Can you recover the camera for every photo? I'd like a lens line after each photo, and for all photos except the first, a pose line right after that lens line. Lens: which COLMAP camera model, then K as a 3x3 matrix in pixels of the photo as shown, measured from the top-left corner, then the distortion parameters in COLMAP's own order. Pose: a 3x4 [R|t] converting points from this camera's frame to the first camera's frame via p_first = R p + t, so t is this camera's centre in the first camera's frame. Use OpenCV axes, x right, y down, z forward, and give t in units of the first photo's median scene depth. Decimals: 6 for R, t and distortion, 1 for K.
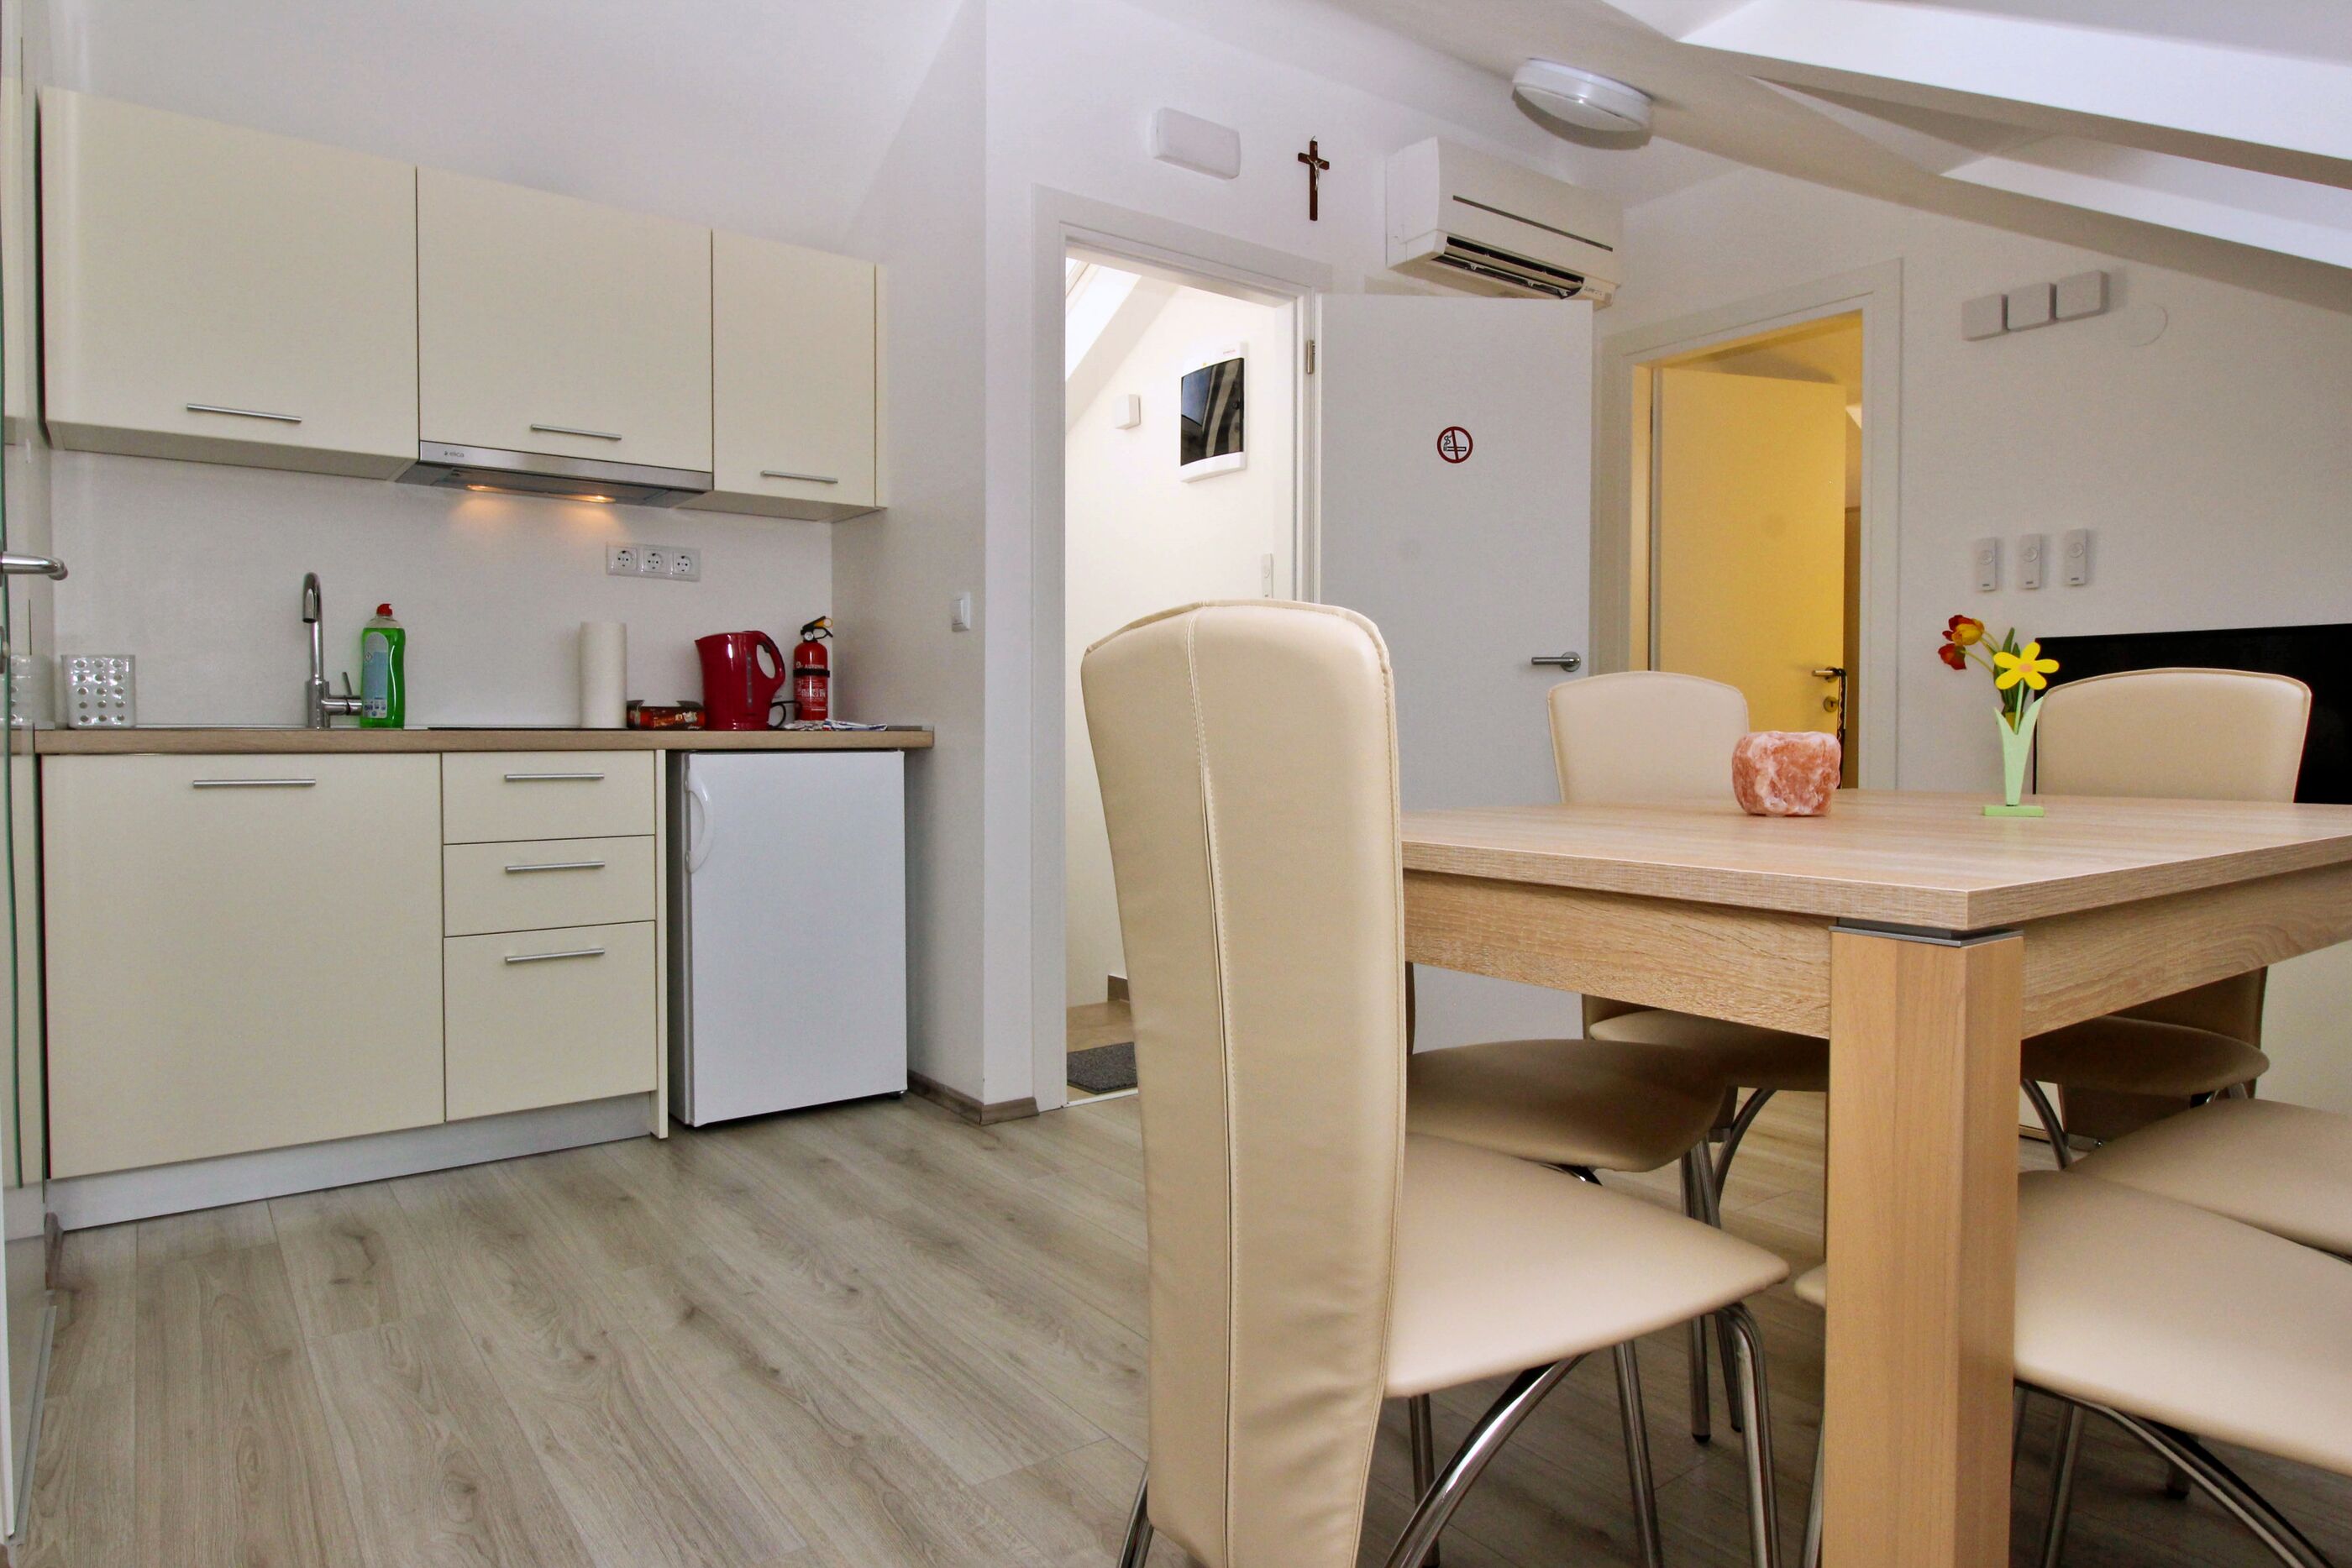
lens RADIAL K [[1432.1, 0, 1206.2], [0, 1432.1, 752.0], [0, 0, 1]] dist [-0.001893, -0.002562]
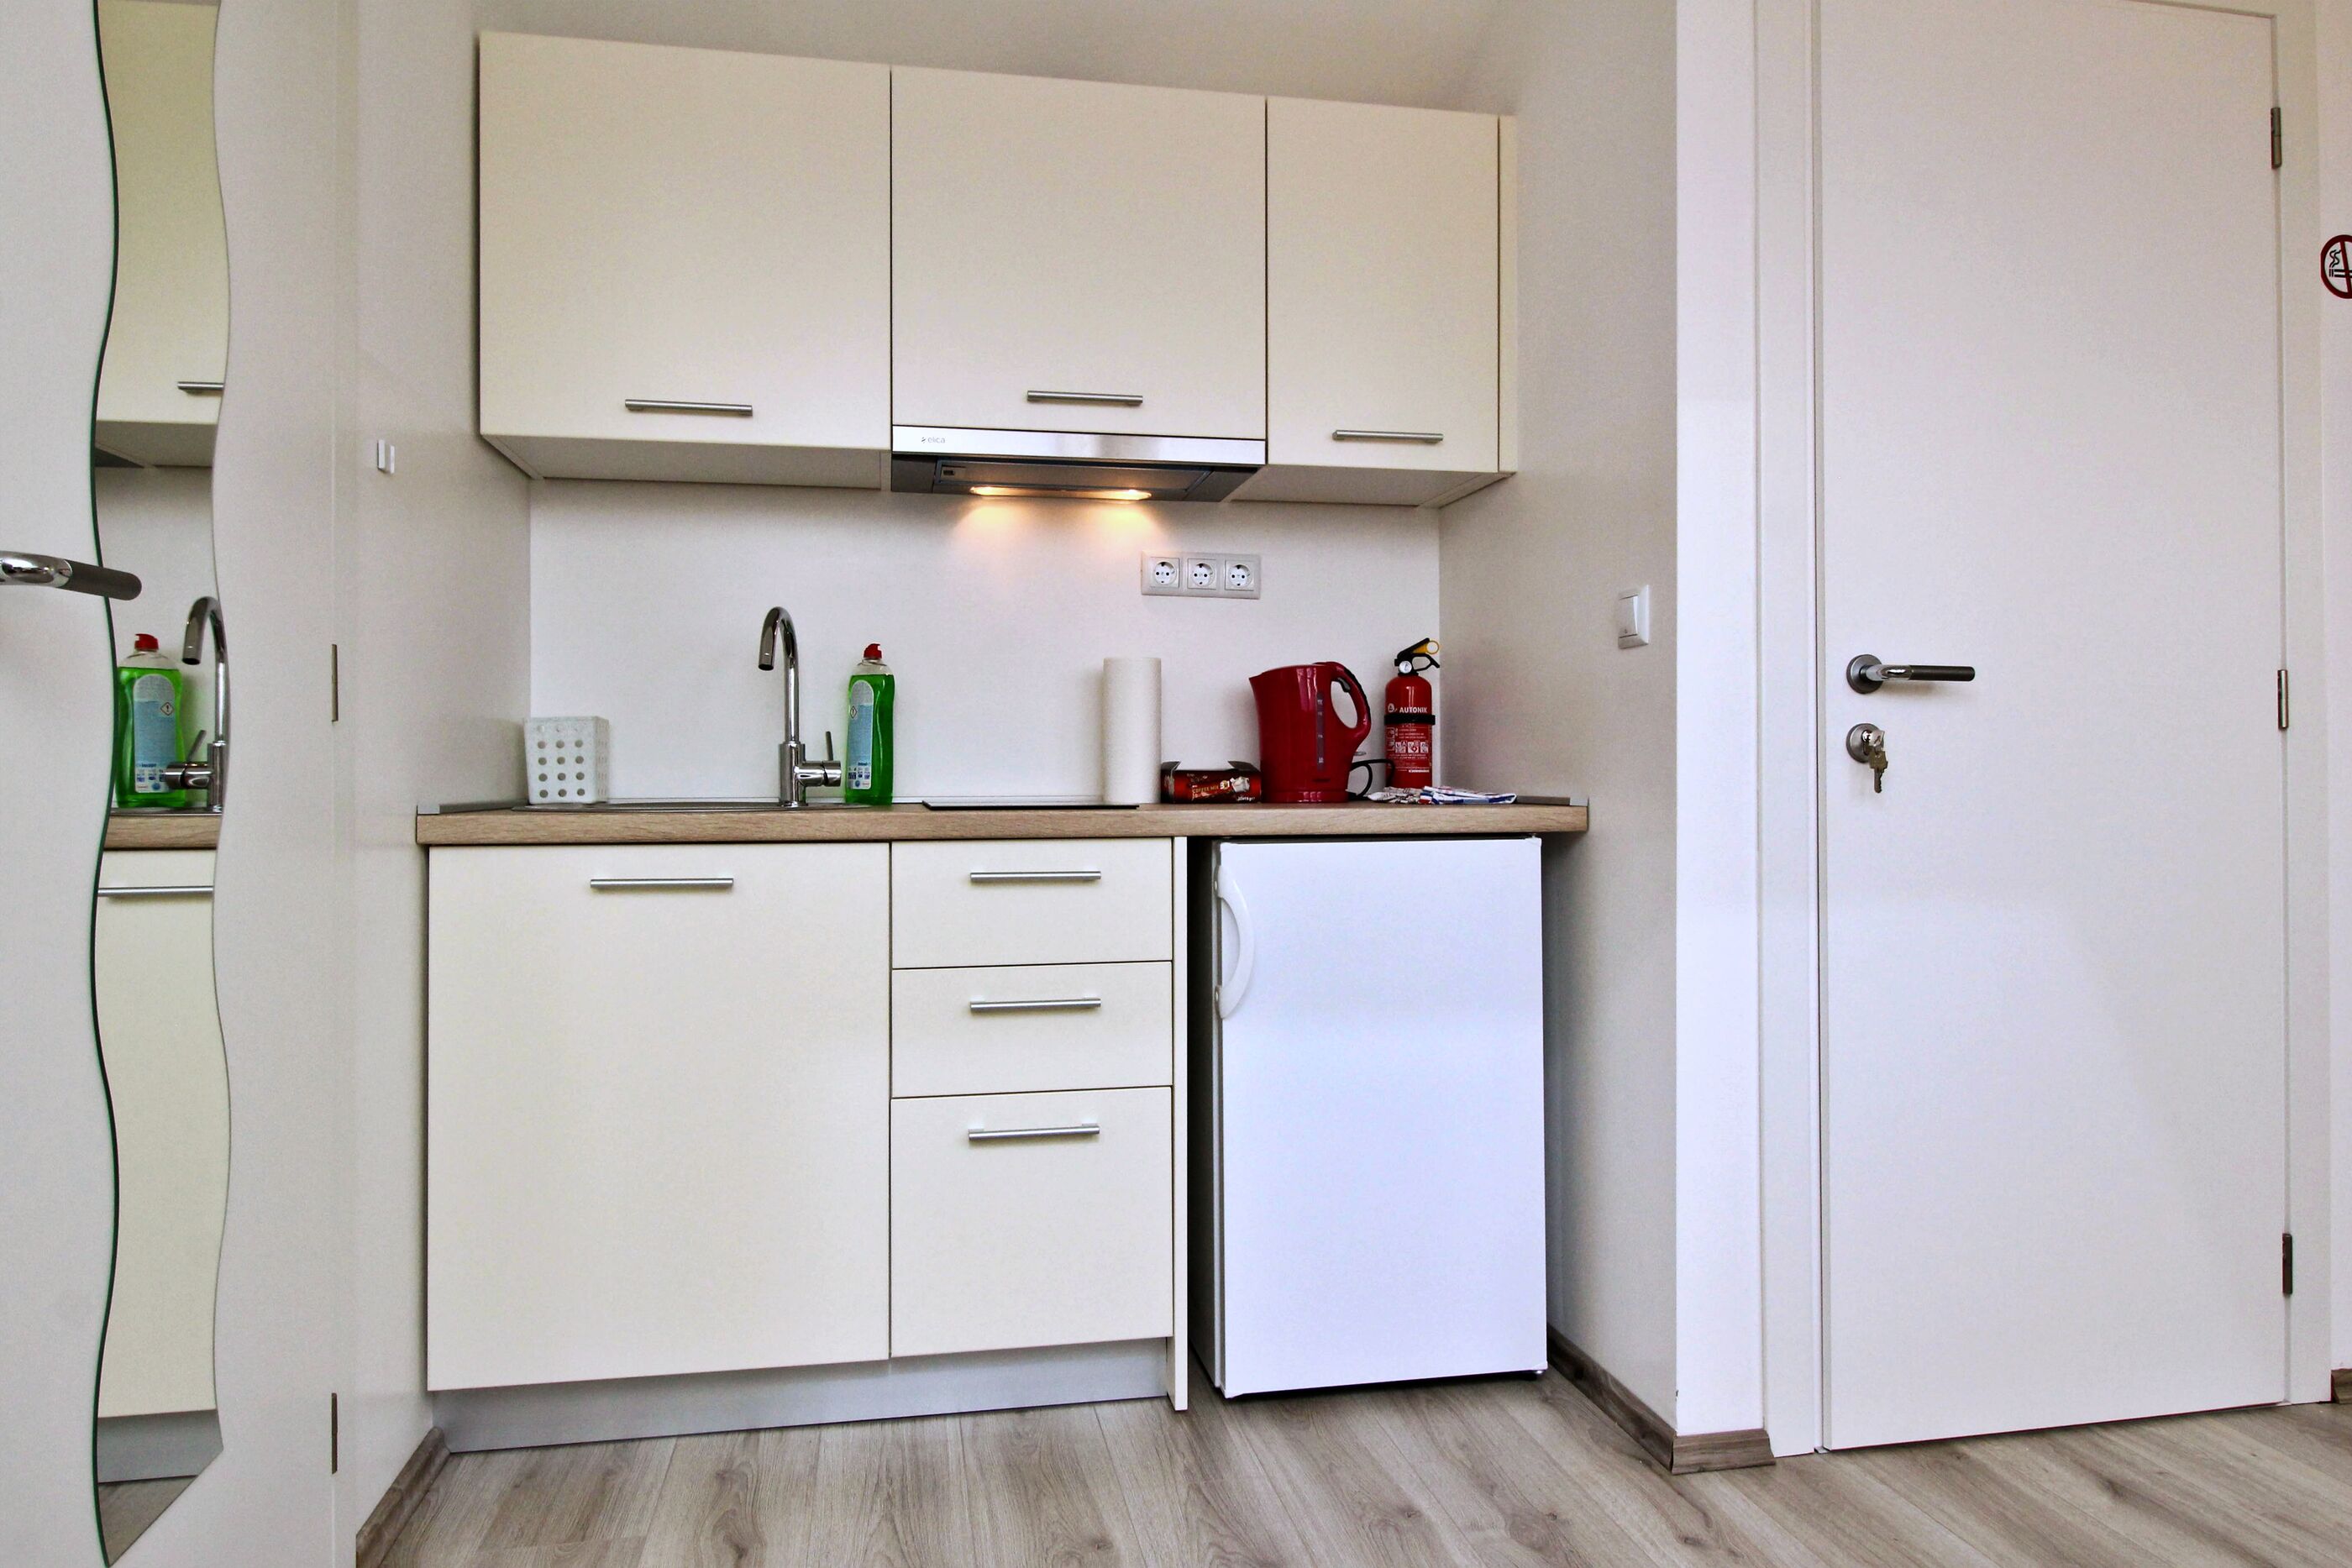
lens RADIAL K [[1434.7, 0, 1147.2], [0, 1434.7, 771.8], [0, 0, 1]] dist [-0.001835, -0.000936]
pose [[0.885695, -0.004685, -0.464245, -0.070379], [-0.002538, 0.999885, -0.014933, -0.020731], [0.464261, 0.014405, 0.885581, 0.355082]]
